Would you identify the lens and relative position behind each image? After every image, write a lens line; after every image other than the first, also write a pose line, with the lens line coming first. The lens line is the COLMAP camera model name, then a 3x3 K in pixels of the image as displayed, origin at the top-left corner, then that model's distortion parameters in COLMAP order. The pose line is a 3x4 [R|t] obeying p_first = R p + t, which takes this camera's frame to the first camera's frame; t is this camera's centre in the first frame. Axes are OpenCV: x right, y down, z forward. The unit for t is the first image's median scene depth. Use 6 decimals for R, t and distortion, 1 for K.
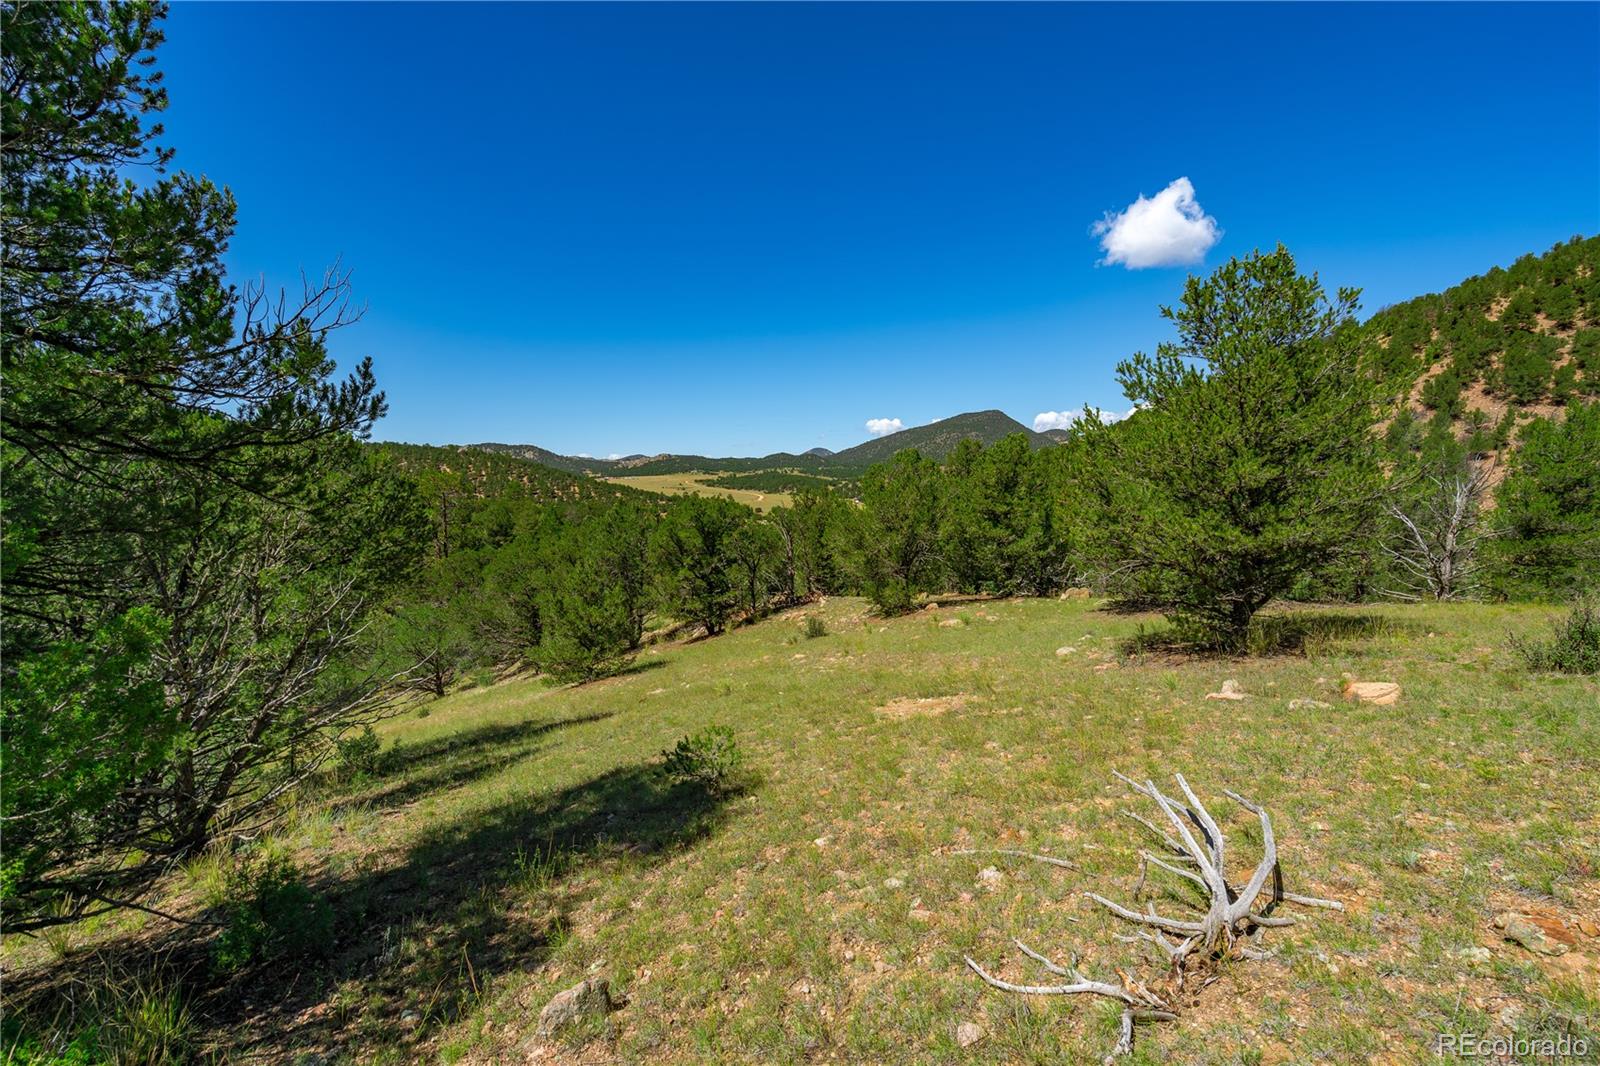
lens RADIAL K [[723.3, 0, 804.9], [0, 723.3, 537.4], [0, 0, 1]] dist [-0.015387, 0.000024]
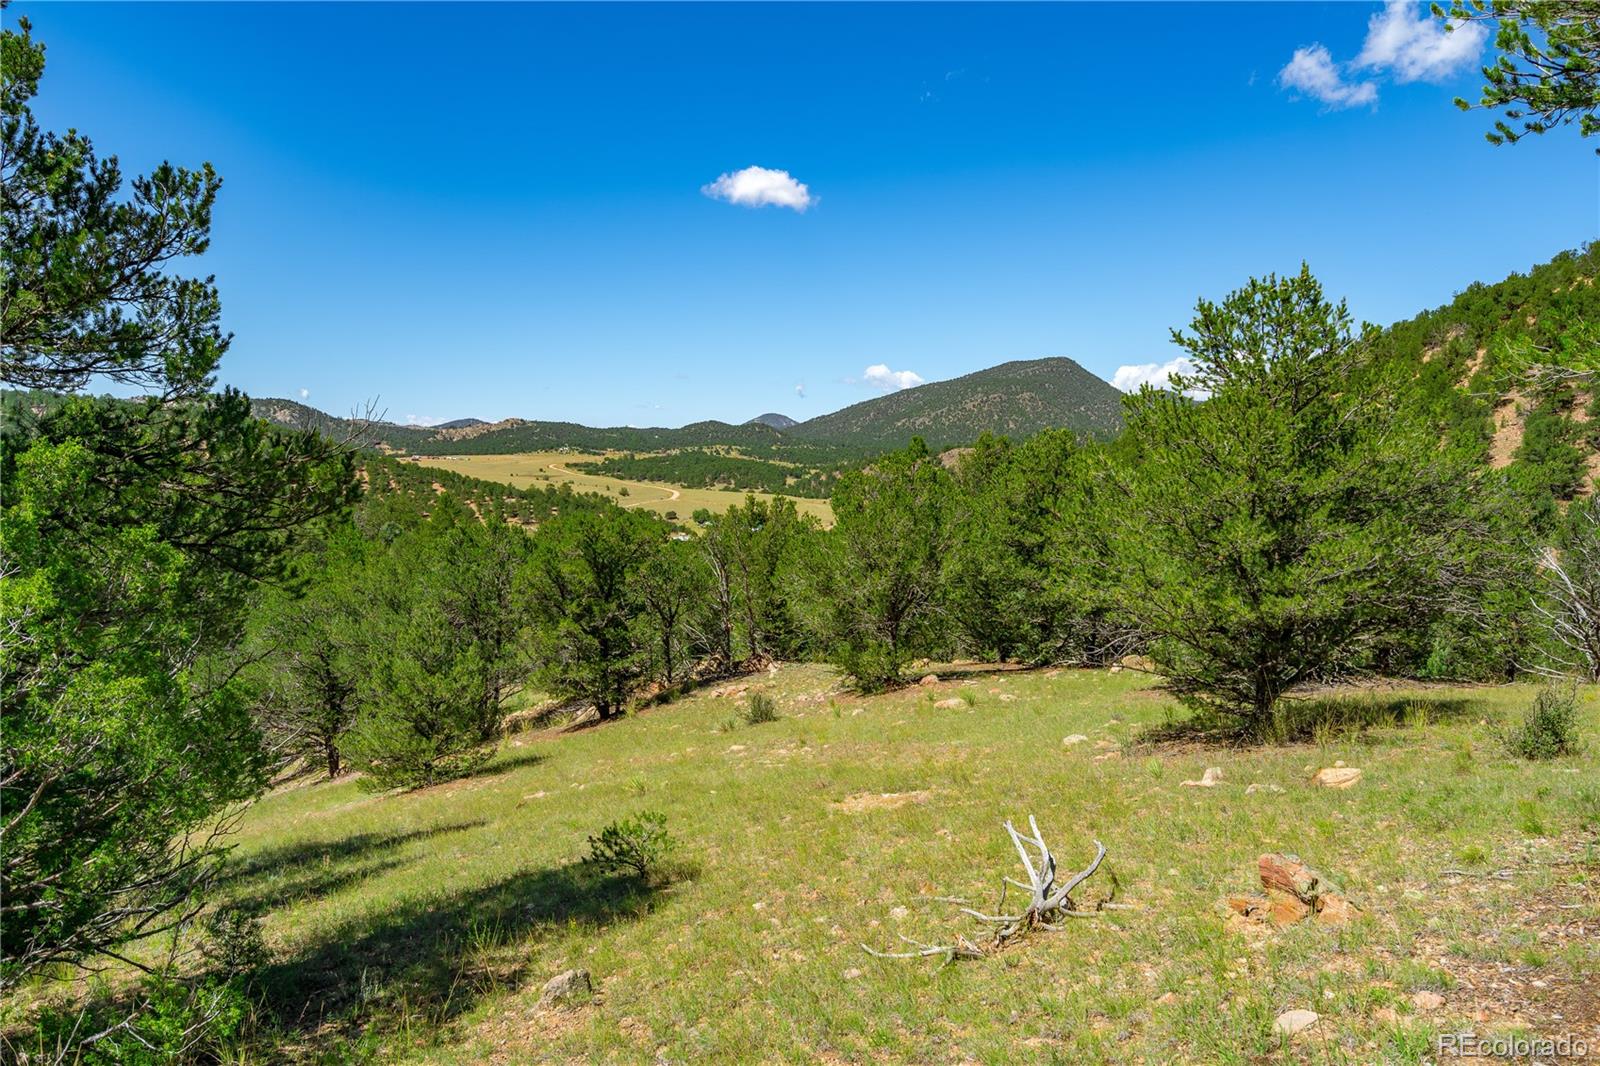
lens RADIAL K [[1200.4, 0, 794.1], [0, 1200.4, 544.0], [0, 0, 1]] dist [0.014298, 0.000350]
pose [[0.999153, 0.014619, 0.038462, -0.000091], [-0.014055, 0.999790, -0.014912, -0.013524], [-0.038672, 0.014359, 0.999149, -0.127922]]
